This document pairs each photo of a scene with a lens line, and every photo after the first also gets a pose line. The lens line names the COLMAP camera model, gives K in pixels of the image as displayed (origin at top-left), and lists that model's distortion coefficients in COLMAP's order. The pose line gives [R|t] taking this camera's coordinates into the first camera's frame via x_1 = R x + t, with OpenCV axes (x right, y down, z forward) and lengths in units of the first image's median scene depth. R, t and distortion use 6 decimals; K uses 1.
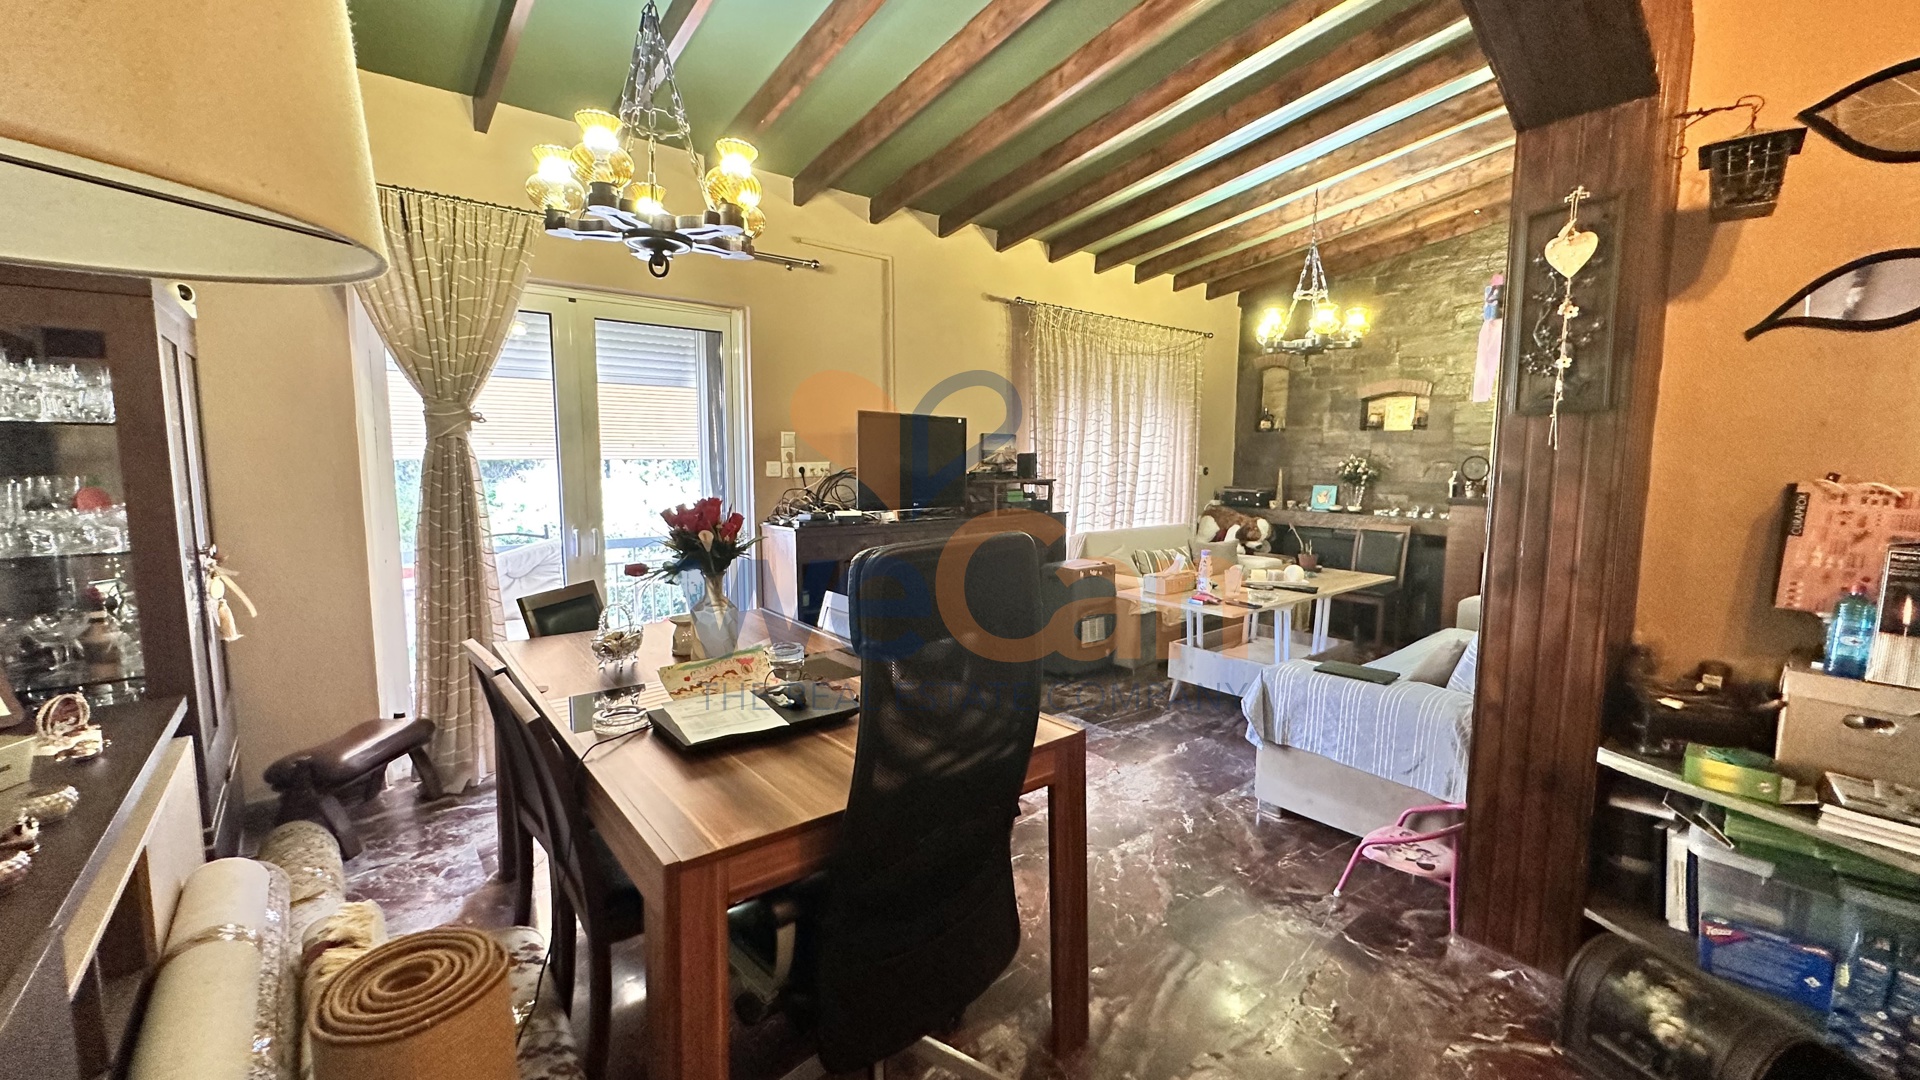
lens RADIAL K [[765.6, 0, 959.4], [0, 765.6, 538.2], [0, 0, 1]] dist [-0.003154, -0.000697]
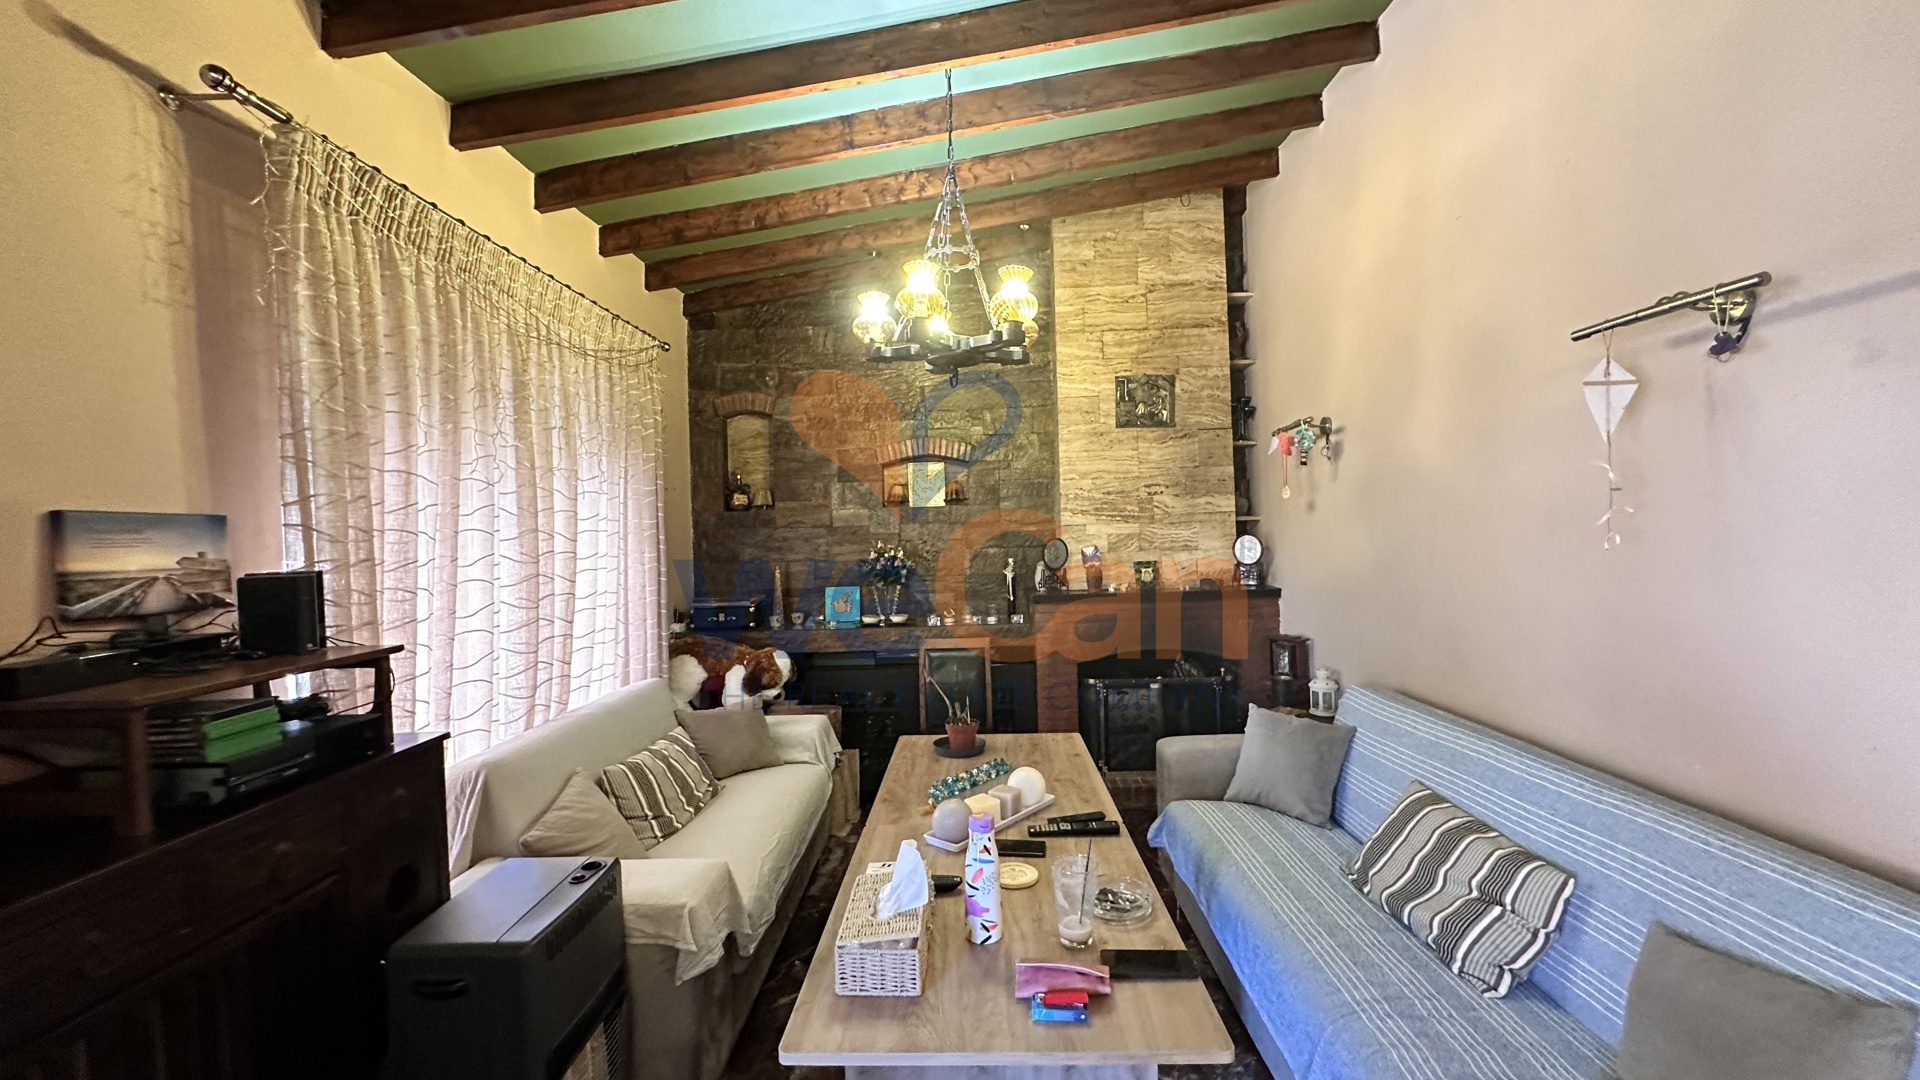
lens RADIAL K [[765.6, 0, 963.0], [0, 765.6, 535.5], [0, 0, 1]] dist [-0.003154, -0.000697]
pose [[0.645525, -0.027476, 0.763245, 0.027638], [0.114309, 0.991572, -0.060982, -0.067482], [-0.755136, 0.126611, 0.643225, 0.525477]]
